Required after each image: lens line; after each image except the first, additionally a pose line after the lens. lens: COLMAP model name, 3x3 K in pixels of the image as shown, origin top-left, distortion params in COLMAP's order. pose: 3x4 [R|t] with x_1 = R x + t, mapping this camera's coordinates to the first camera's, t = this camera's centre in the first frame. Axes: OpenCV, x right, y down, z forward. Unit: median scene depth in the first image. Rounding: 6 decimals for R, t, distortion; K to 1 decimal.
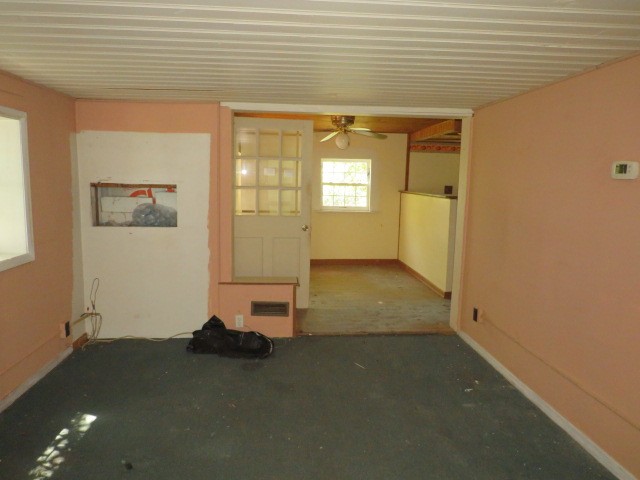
lens RADIAL K [[466.3, 0, 320.0], [0, 466.3, 240.0], [0, 0, 1]] dist [-0.033370, 0.002212]
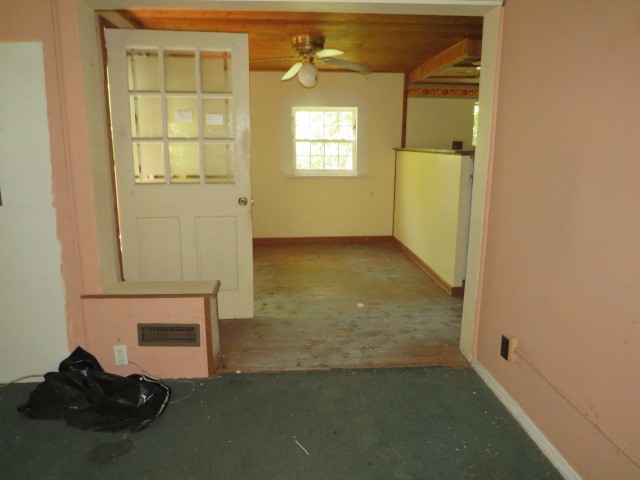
lens RADIAL K [[466.3, 0, 320.0], [0, 466.3, 240.0], [0, 0, 1]] dist [-0.033370, 0.002212]
pose [[0.999829, -0.012037, -0.014063, 0.088458], [0.013028, 0.997273, 0.072649, -0.017278], [0.013150, -0.072819, 0.997258, 0.338844]]
